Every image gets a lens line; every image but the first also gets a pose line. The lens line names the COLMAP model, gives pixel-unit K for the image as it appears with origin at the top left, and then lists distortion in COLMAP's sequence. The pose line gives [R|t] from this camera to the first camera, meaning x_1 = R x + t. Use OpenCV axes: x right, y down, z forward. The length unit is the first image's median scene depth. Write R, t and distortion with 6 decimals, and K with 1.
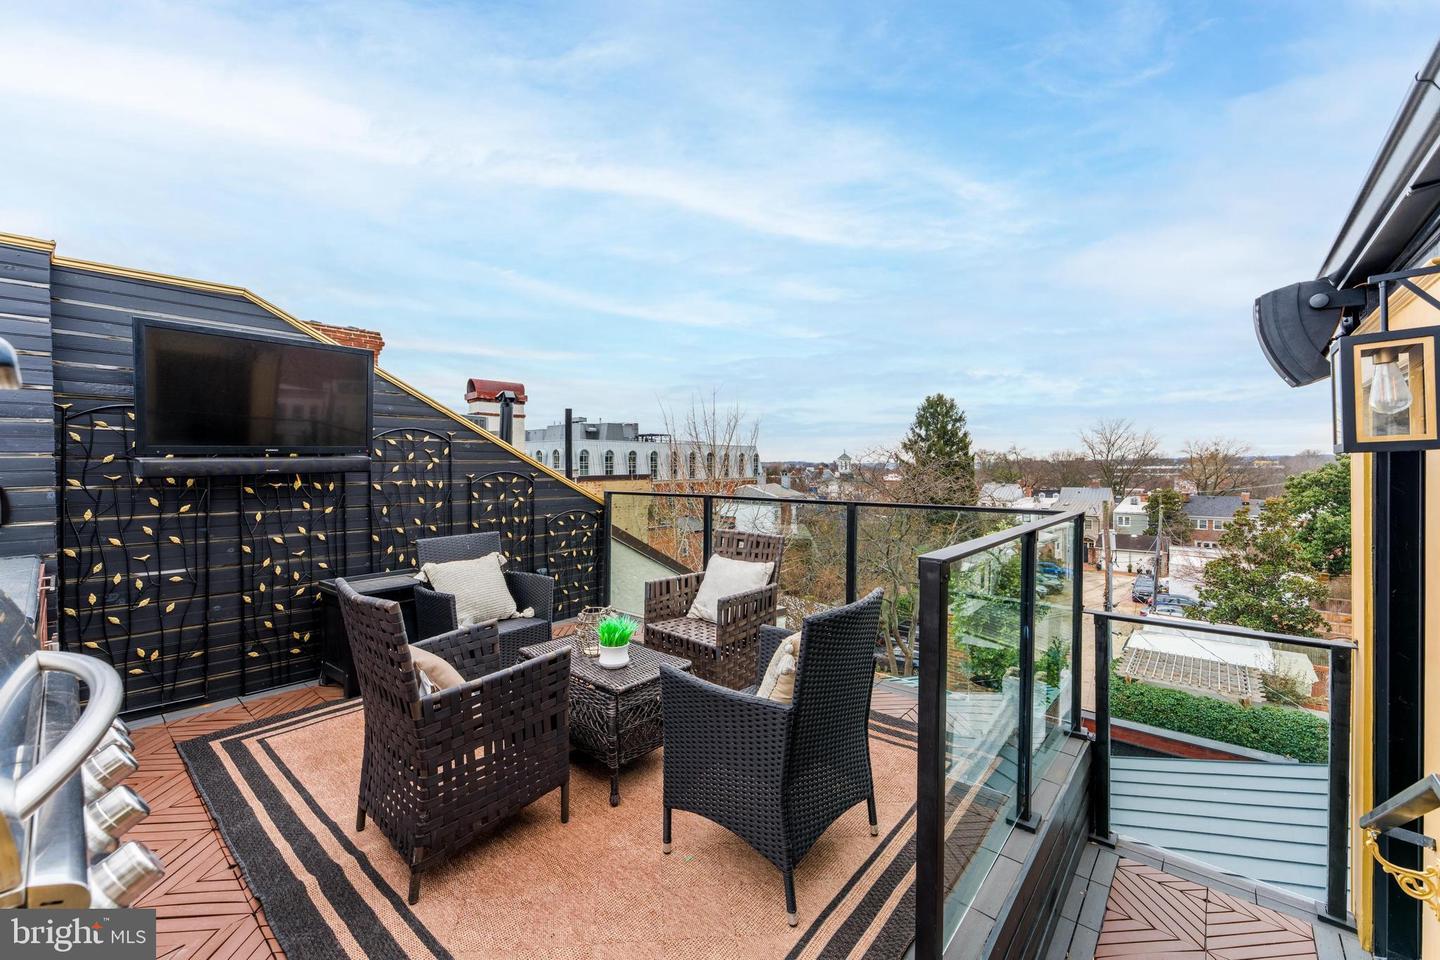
lens RADIAL K [[575.6, 0, 737.9], [0, 575.6, 475.3], [0, 0, 1]] dist [-0.001362, -0.000457]
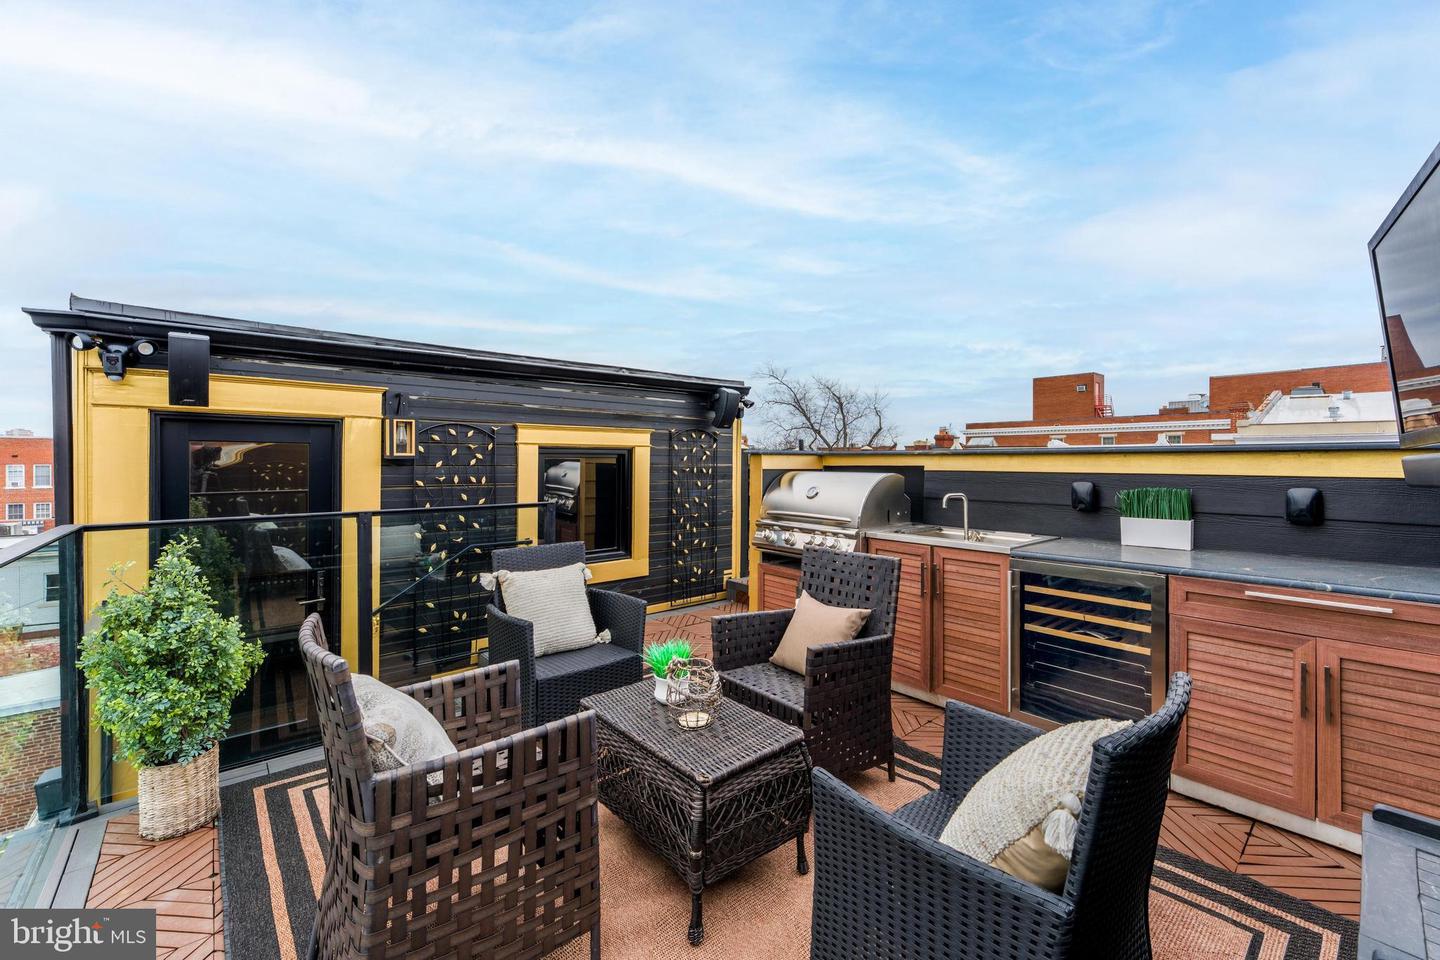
lens RADIAL K [[575.9, 0, 720.0], [0, 575.9, 480.0], [0, 0, 1]] dist [0.000805, -0.000296]
pose [[-0.986726, -0.002740, 0.162372, -0.255425], [0.004635, 0.998975, 0.045025, -0.019233], [-0.162329, 0.045180, -0.985702, 1.091444]]
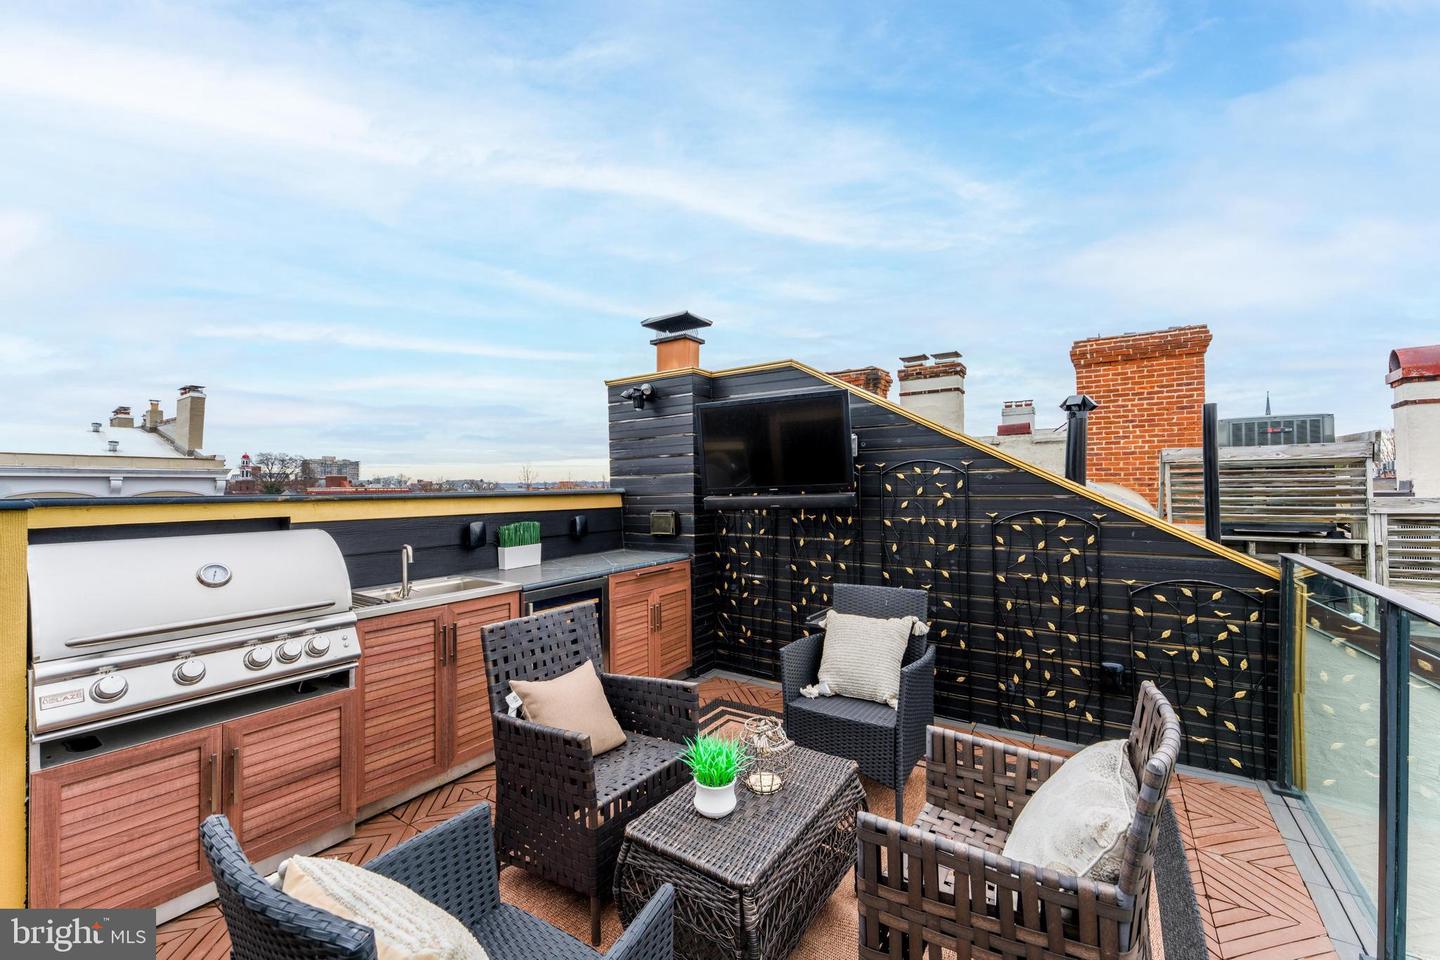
lens RADIAL K [[575.9, 0, 720.0], [0, 575.9, 480.0], [0, 0, 1]] dist [0.000805, -0.000296]
pose [[0.099592, -0.009668, -0.994981, 0.290212], [-0.005614, 0.999931, -0.010278, -0.037264], [0.995012, 0.006609, 0.099531, 0.562575]]
